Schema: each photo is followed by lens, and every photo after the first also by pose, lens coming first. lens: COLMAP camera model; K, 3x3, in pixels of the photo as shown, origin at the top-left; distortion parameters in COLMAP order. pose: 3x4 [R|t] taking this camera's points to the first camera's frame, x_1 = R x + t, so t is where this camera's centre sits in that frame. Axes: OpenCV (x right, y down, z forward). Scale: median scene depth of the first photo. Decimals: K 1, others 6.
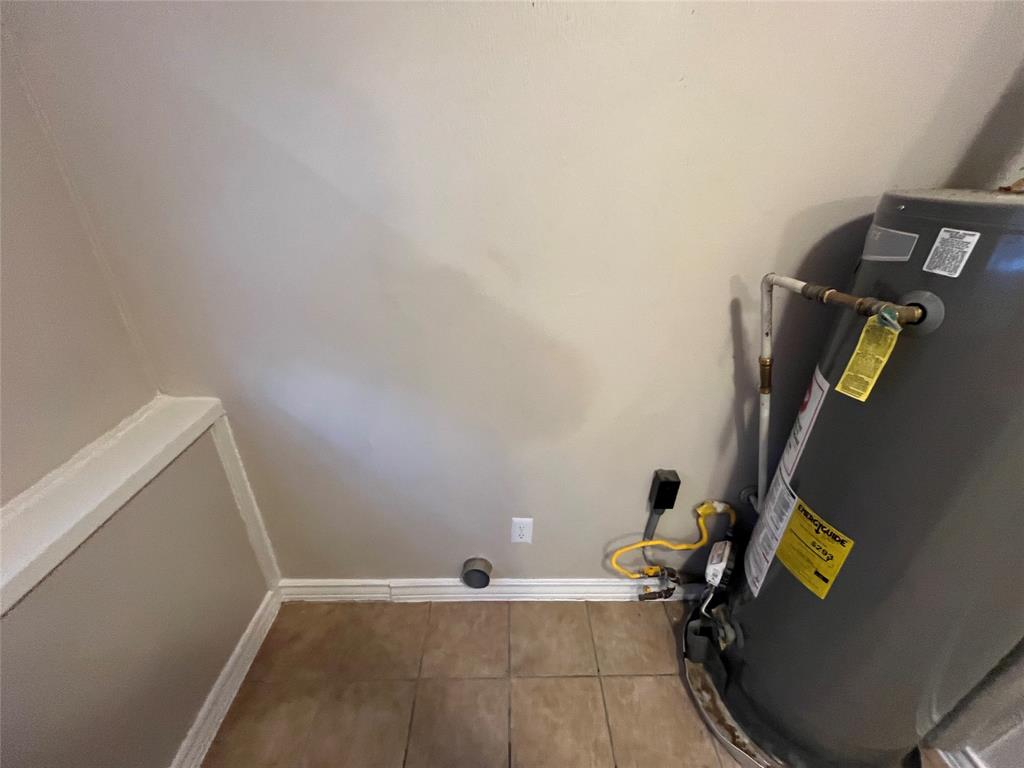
lens RADIAL K [[414.1, 0, 510.1], [0, 414.1, 382.7], [0, 0, 1]] dist [-0.002628, 0.000956]
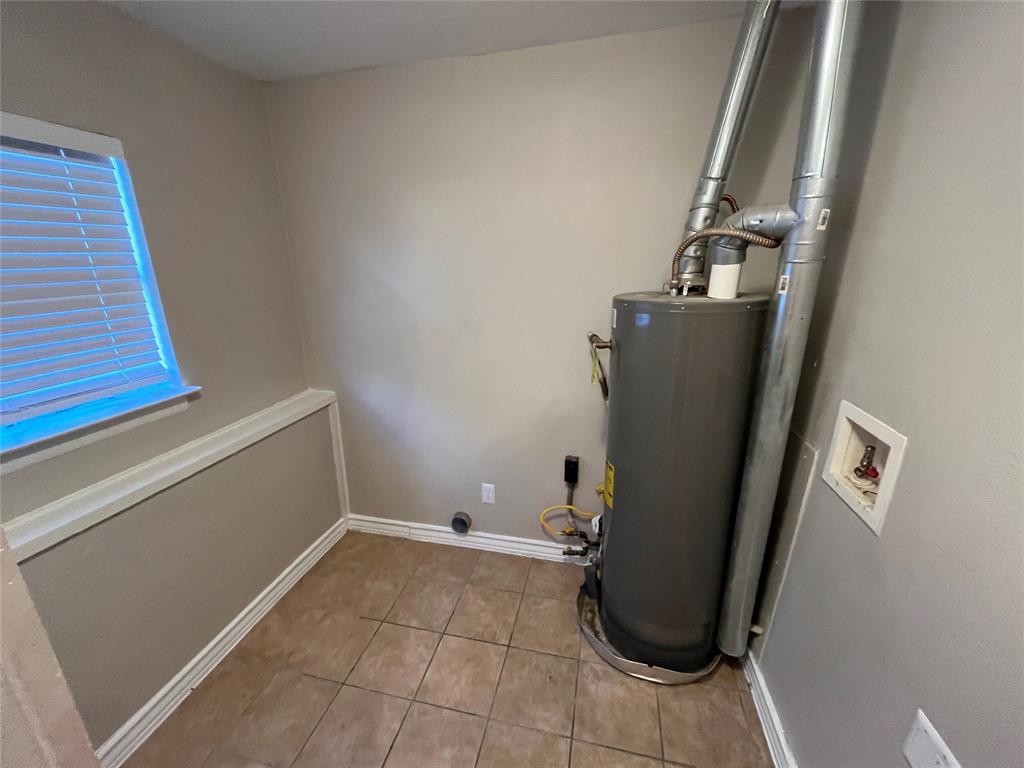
lens RADIAL K [[414.1, 0, 514.9], [0, 414.1, 383.1], [0, 0, 1]] dist [-0.002628, 0.000956]
pose [[0.969494, 0.037920, -0.242166, 0.498786], [-0.088877, 0.975112, -0.203122, 0.260741], [0.228436, 0.218448, 0.948735, -0.568042]]
